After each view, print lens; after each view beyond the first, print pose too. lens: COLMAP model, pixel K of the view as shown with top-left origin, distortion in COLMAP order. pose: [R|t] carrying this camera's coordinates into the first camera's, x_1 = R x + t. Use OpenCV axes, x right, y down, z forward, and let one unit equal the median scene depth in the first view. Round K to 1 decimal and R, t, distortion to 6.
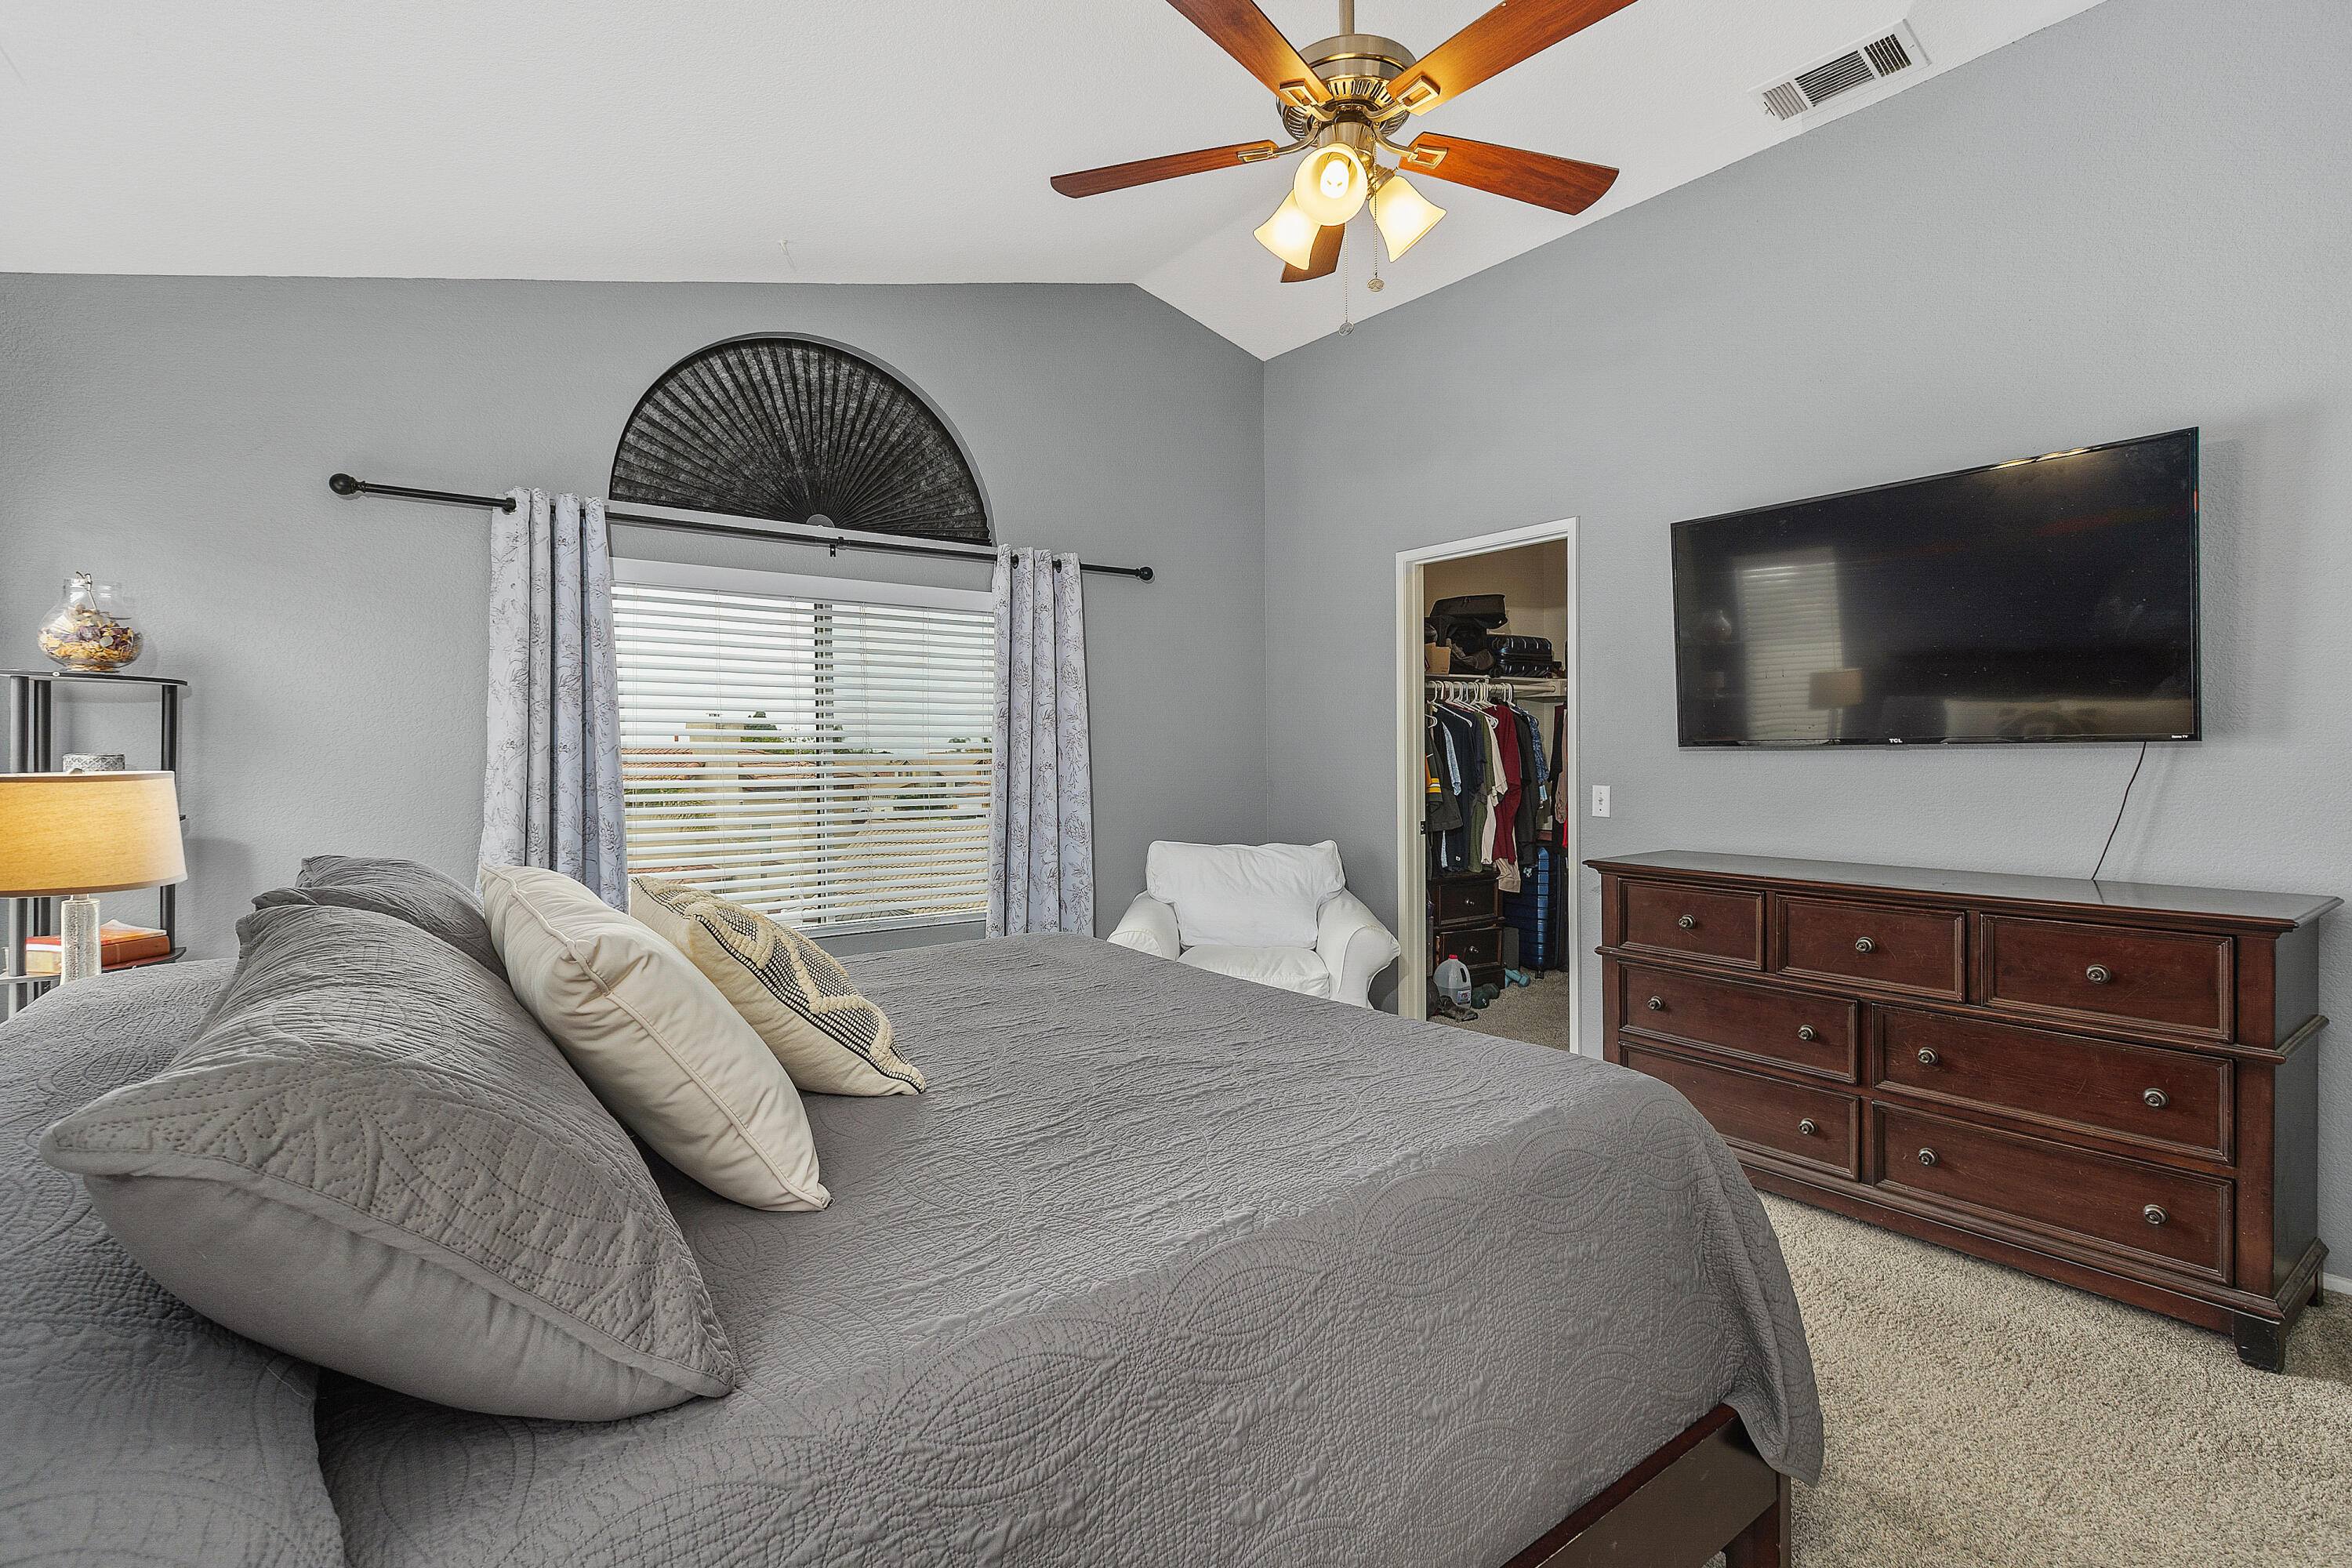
lens RADIAL K [[1115.6, 0, 1175.1], [0, 1115.6, 740.7], [0, 0, 1]] dist [0.020874, 0.000025]
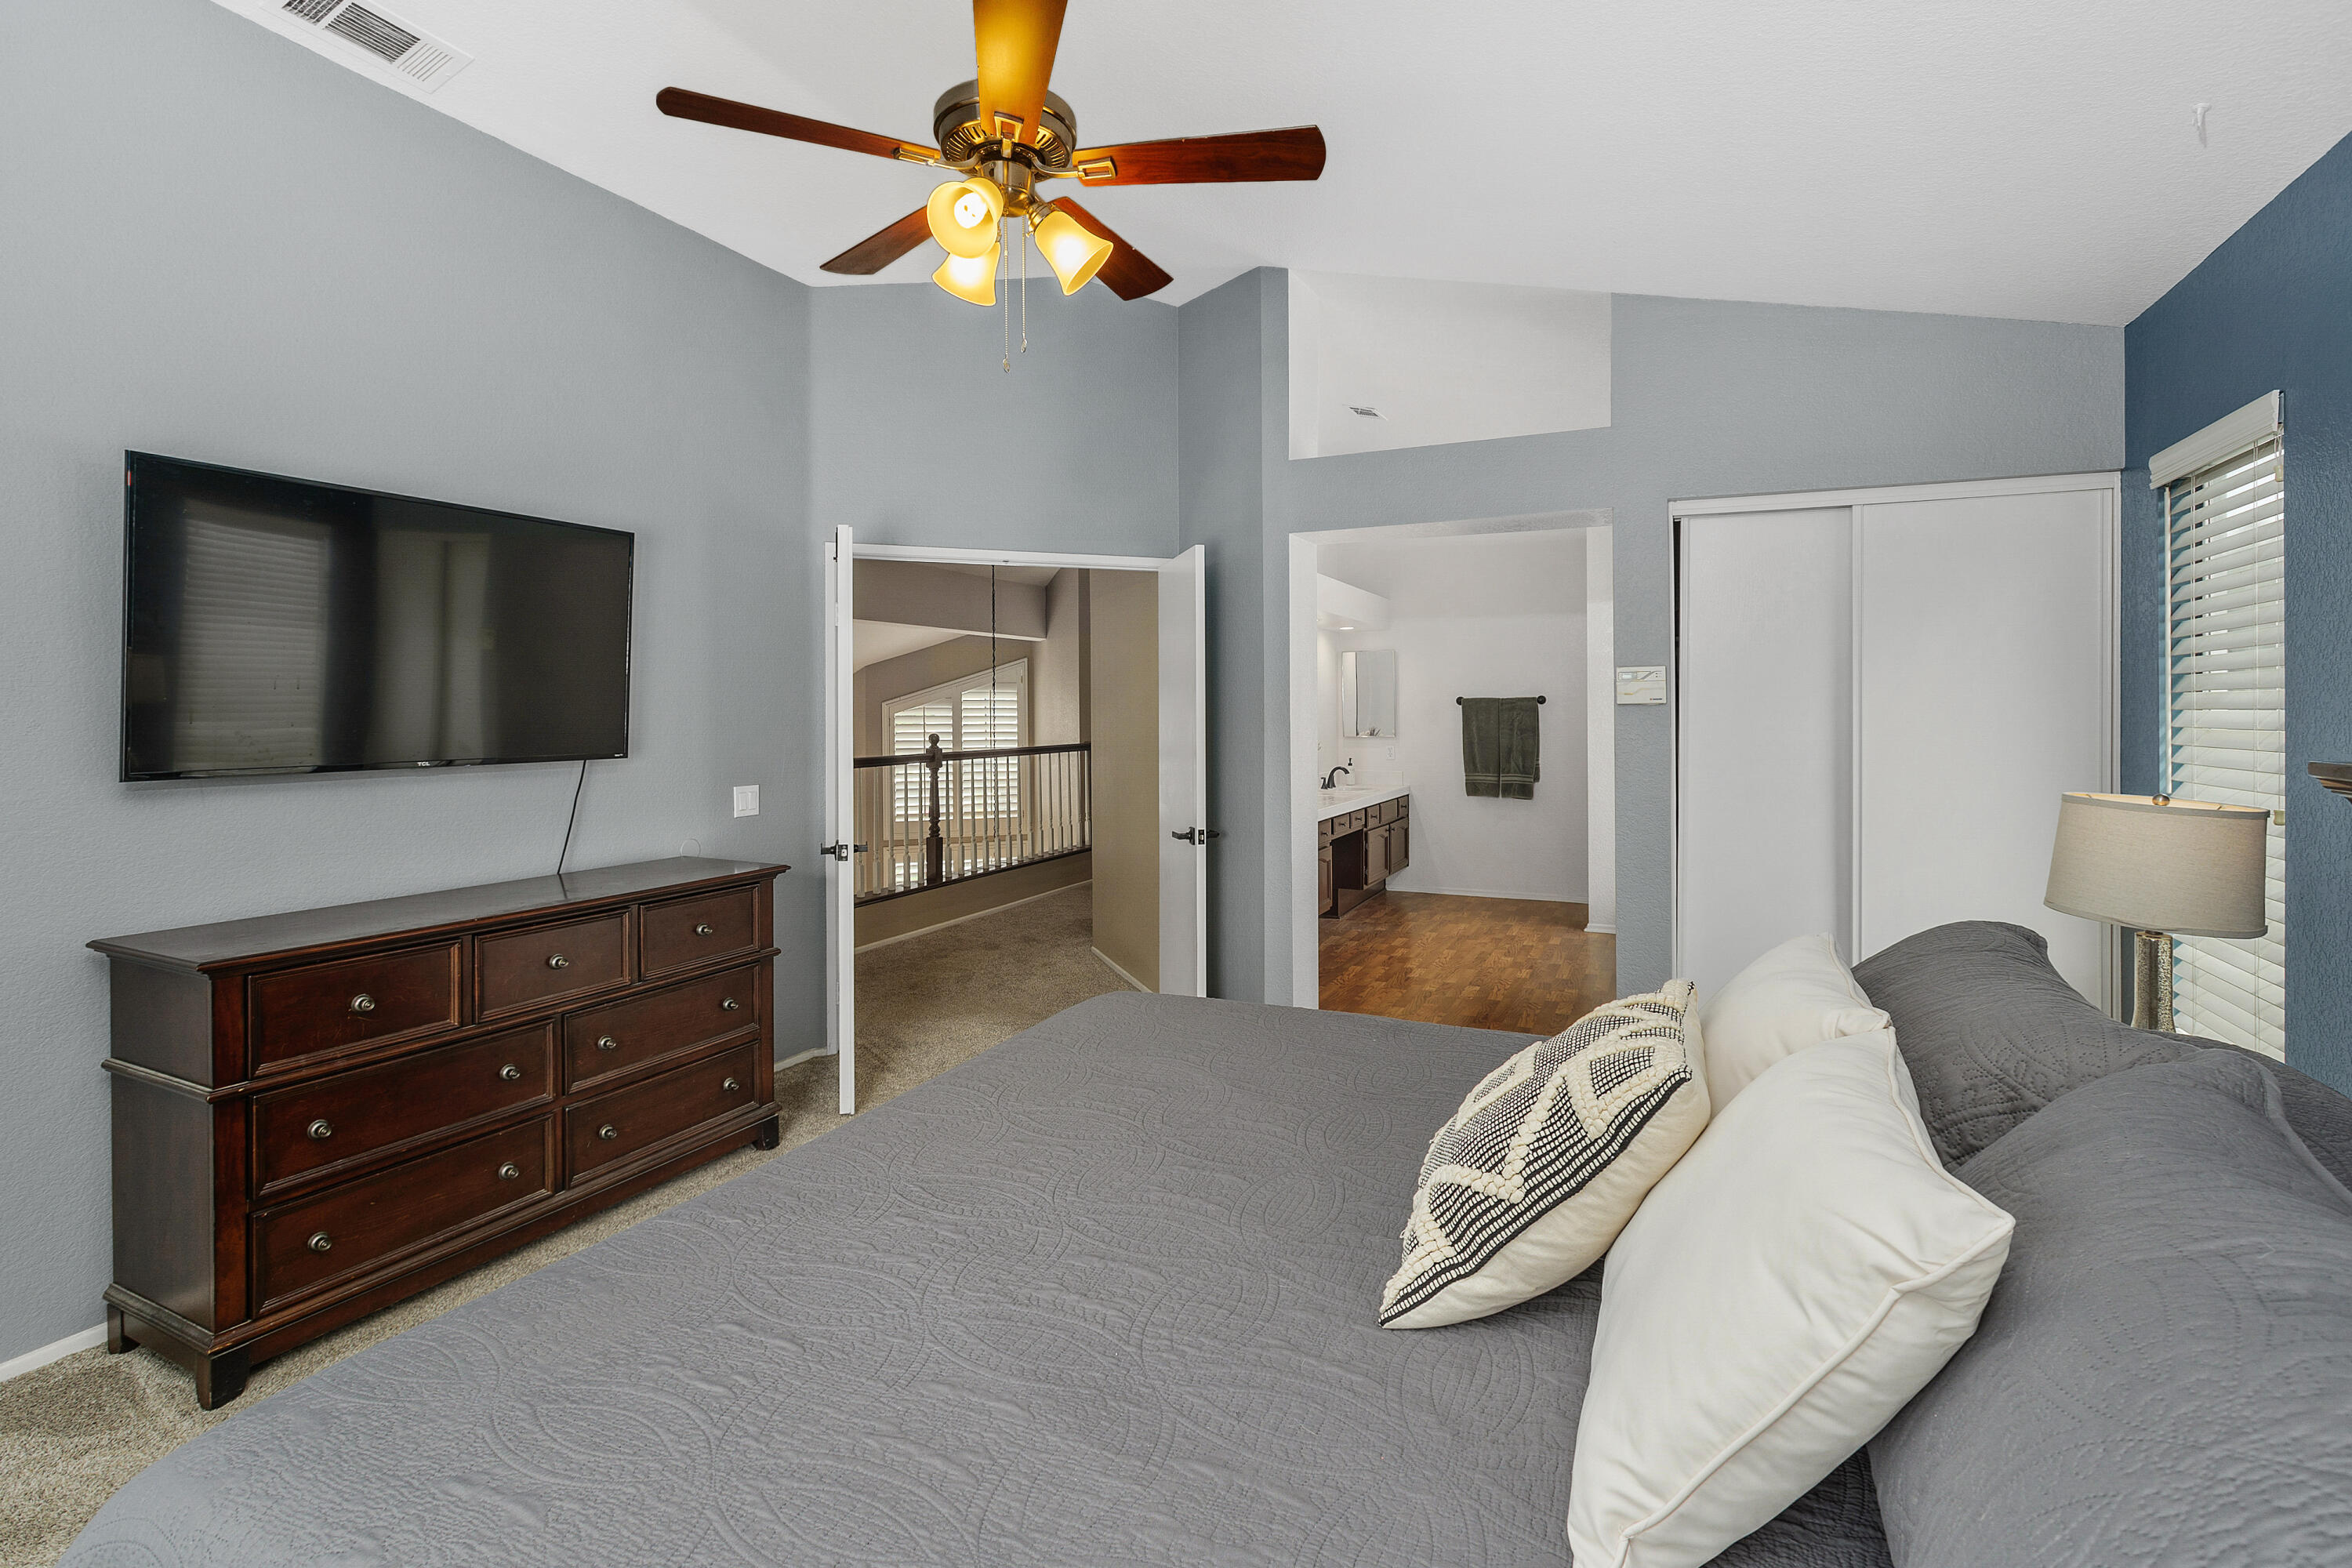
lens RADIAL K [[1089.1, 0, 1177.2], [0, 1089.1, 725.3], [0, 0, 1]] dist [0.001481, 0.000037]
pose [[-0.446666, 0.000276, 0.894701, -0.395499], [0.006099, 0.999978, 0.002736, -0.027215], [-0.894680, 0.006679, -0.446657, 0.681354]]
